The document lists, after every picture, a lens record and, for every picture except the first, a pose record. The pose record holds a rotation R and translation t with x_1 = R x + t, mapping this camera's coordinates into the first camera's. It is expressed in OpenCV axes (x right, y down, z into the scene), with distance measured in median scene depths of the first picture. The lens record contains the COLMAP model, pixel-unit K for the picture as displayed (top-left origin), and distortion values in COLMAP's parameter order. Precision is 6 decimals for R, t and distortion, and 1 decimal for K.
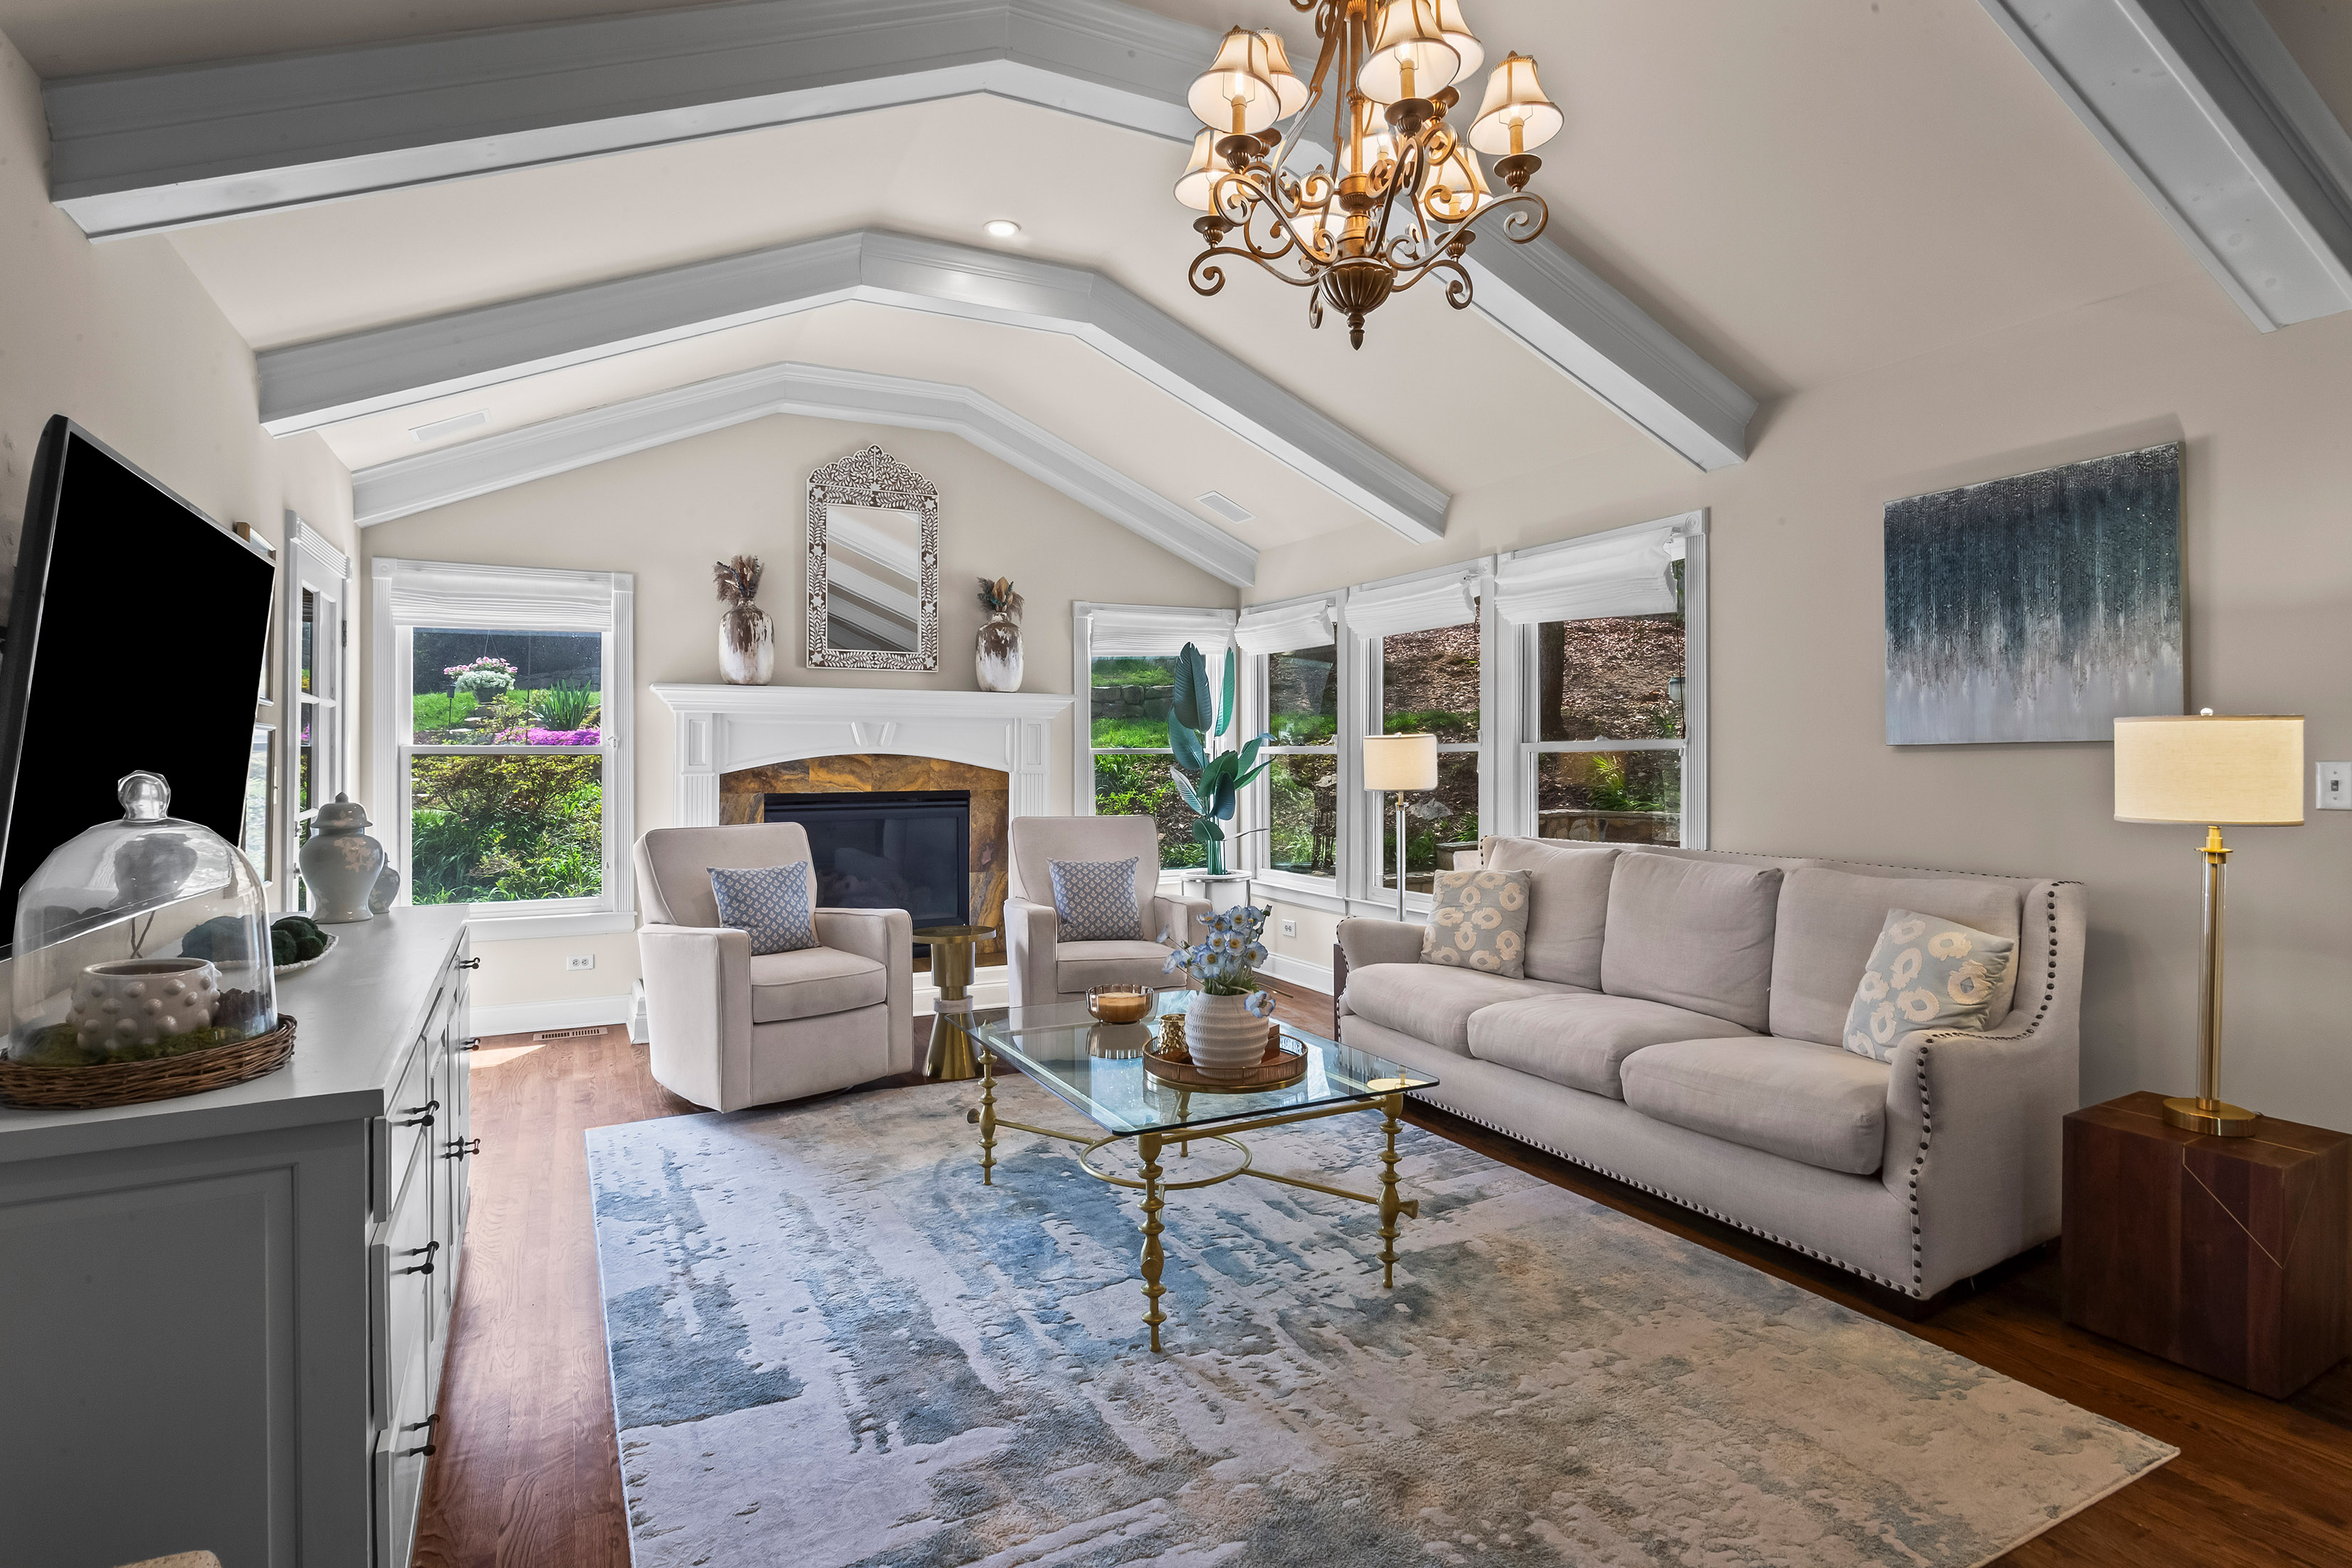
lens RADIAL K [[1211.8, 0, 1151.9], [0, 1211.8, 777.4], [0, 0, 1]] dist [0.002090, 0.001480]
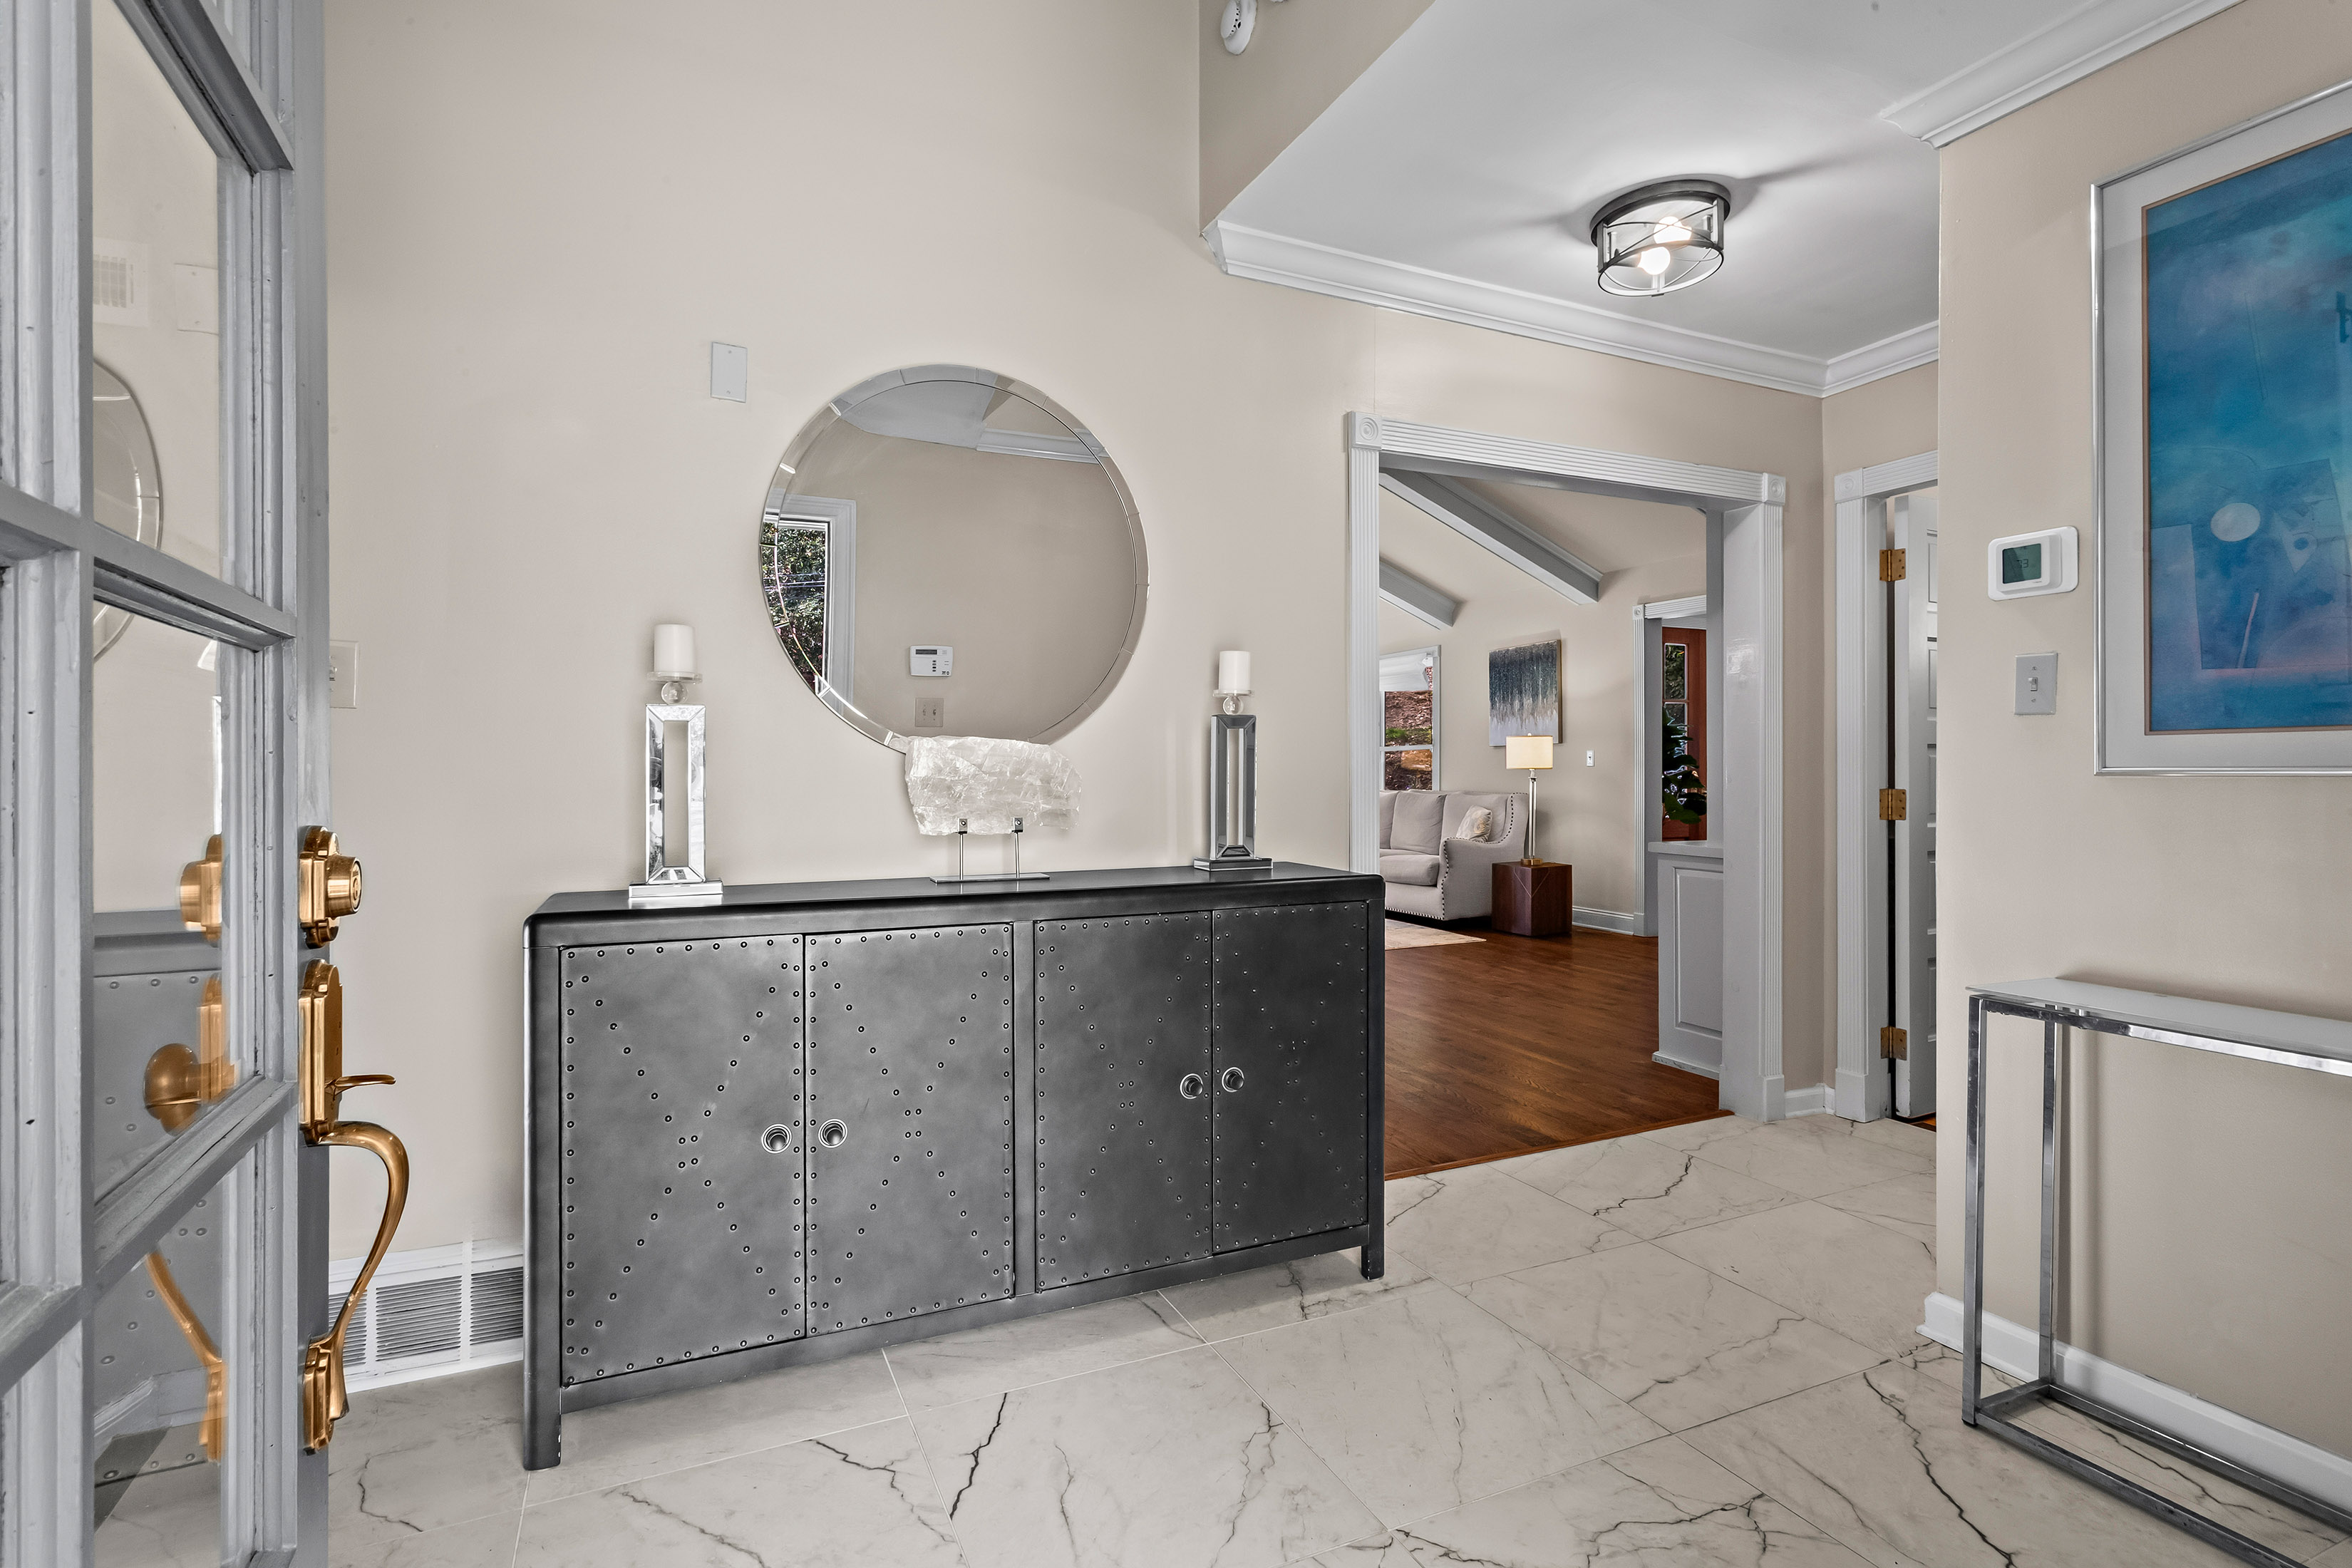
lens RADIAL K [[1119.6, 0, 1162.9], [0, 1119.6, 772.4], [0, 0, 1]] dist [-0.002219, -0.000078]
pose [[0.998730, -0.001579, -0.050353, 0.040959], [0.001025, 0.999939, -0.011023, 0.059301], [0.050367, 0.010957, 0.998671, -1.496555]]
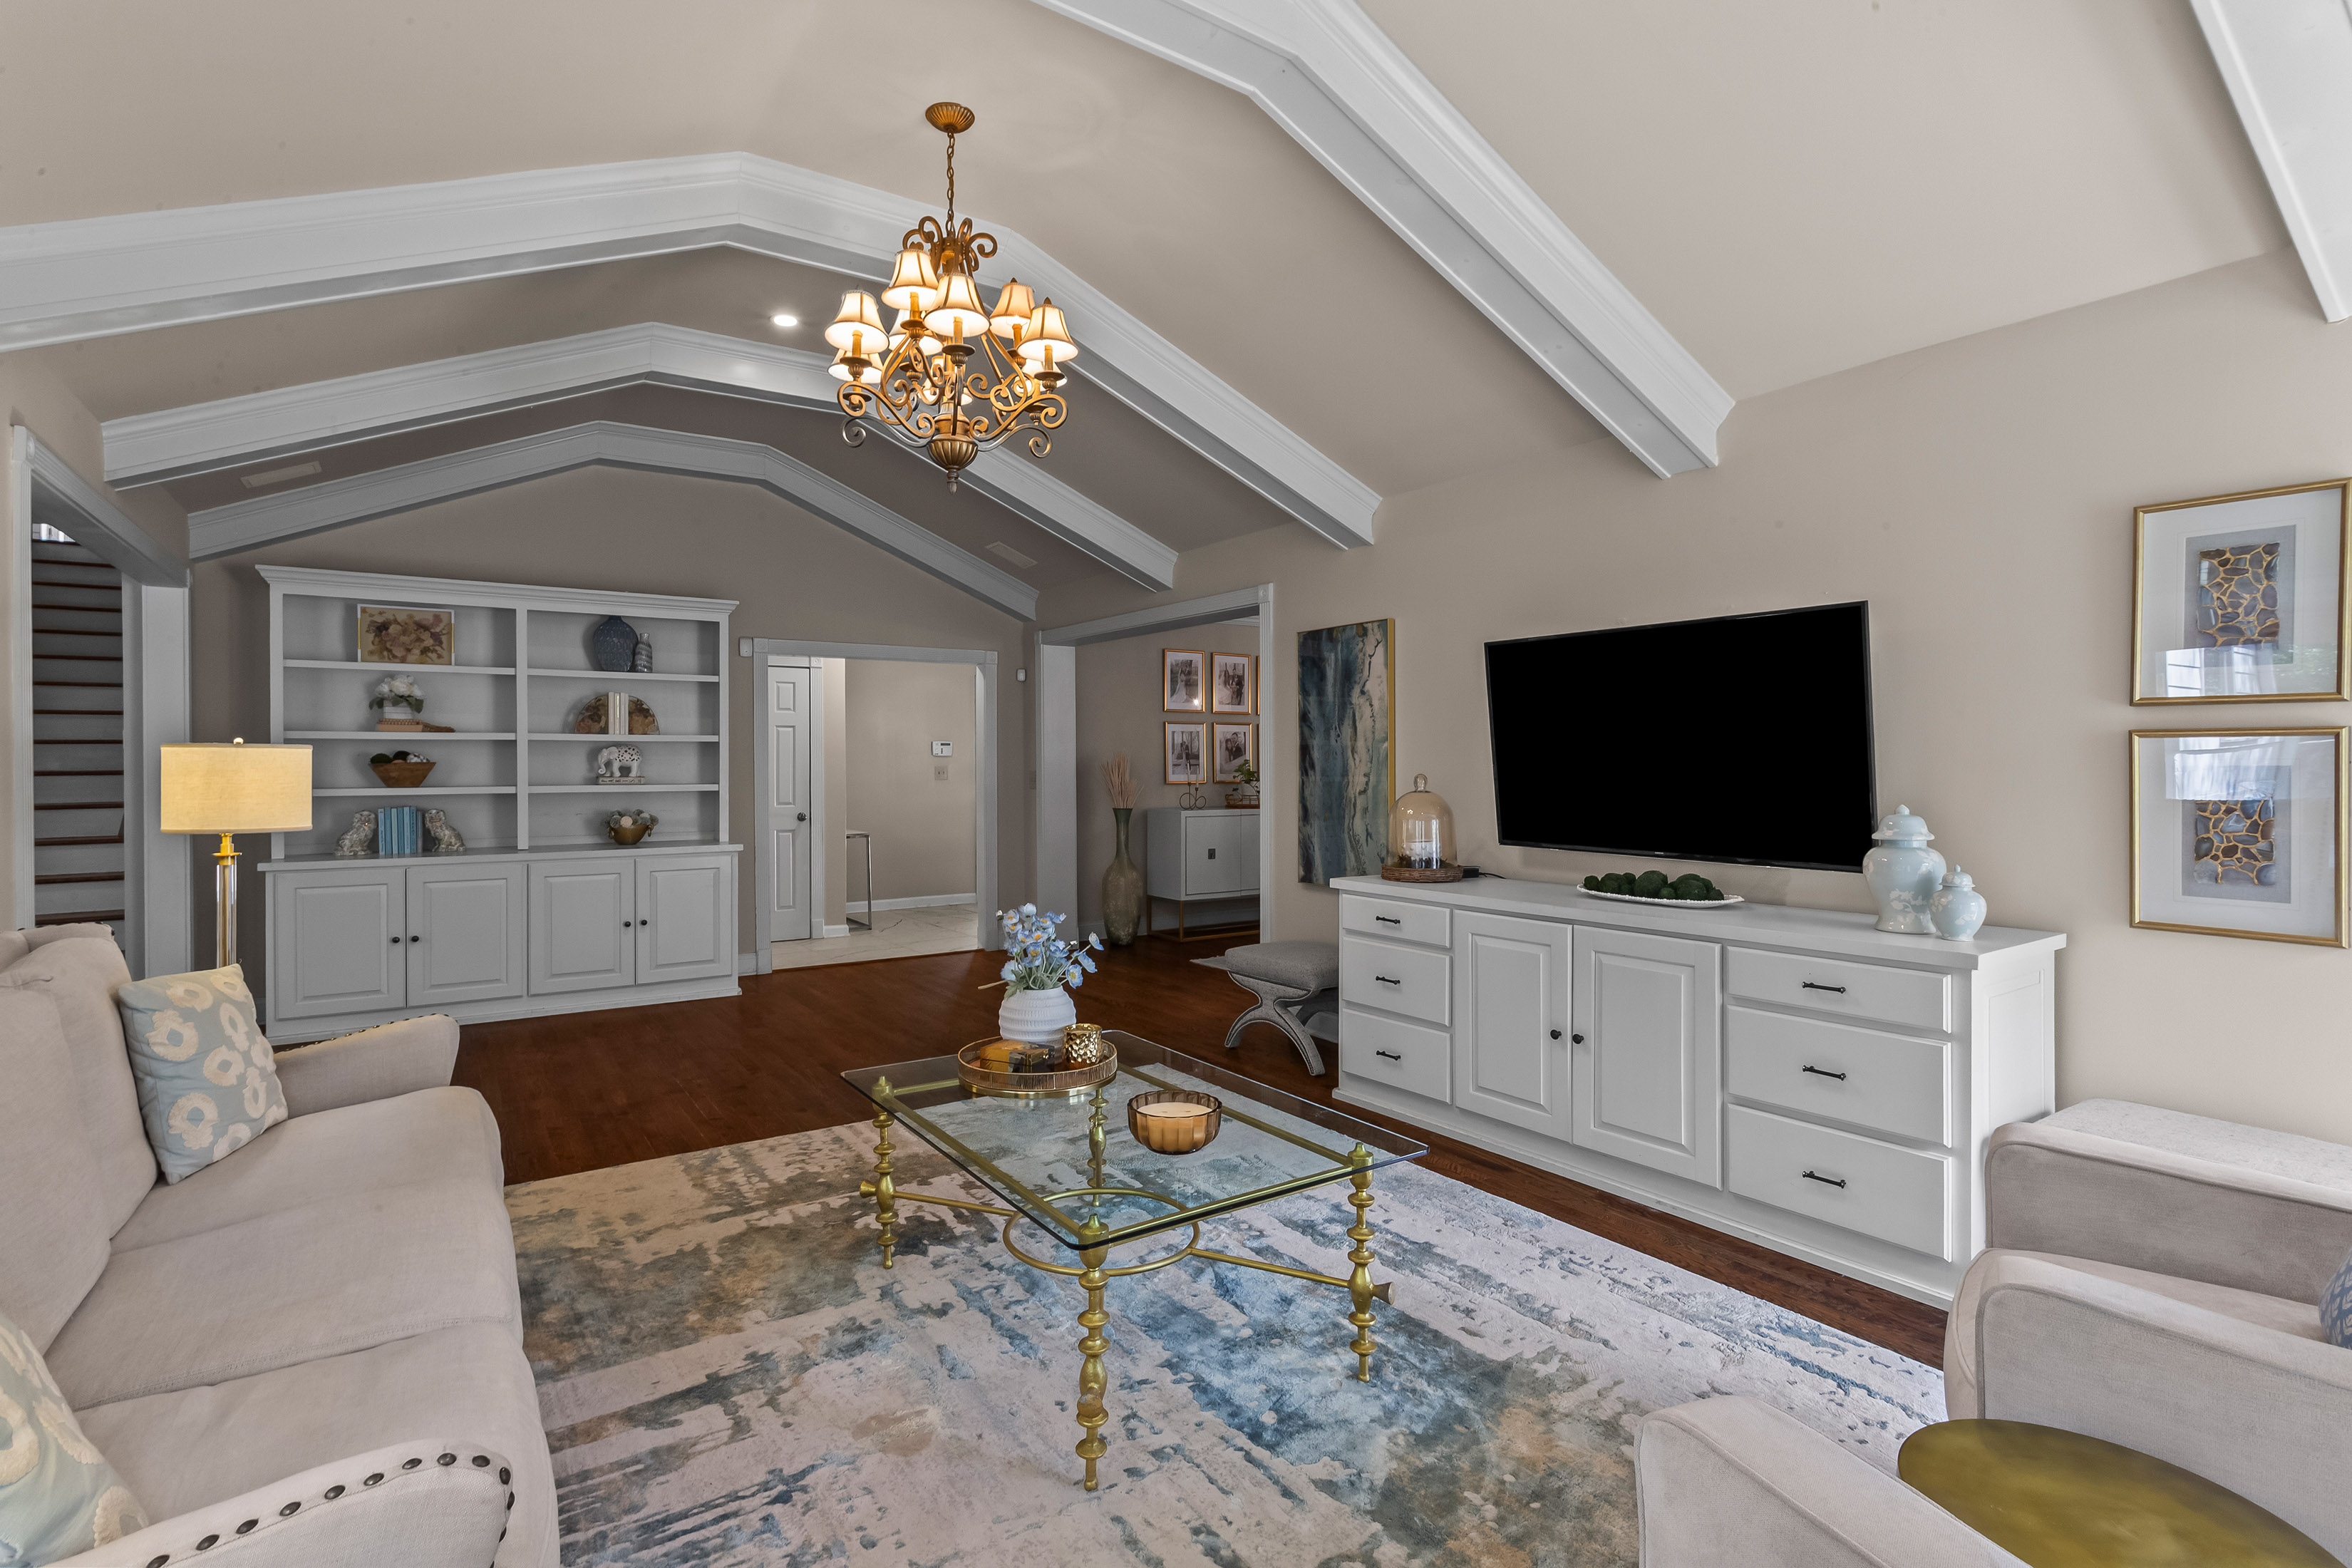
lens RADIAL K [[1119.6, 0, 1162.9], [0, 1119.6, 772.4], [0, 0, 1]] dist [-0.002219, -0.000078]
pose [[-0.987636, 0.001006, -0.156764, 0.091640], [-0.002718, 0.999719, 0.023537, -0.039031], [0.156744, 0.023672, -0.987356, 1.722351]]
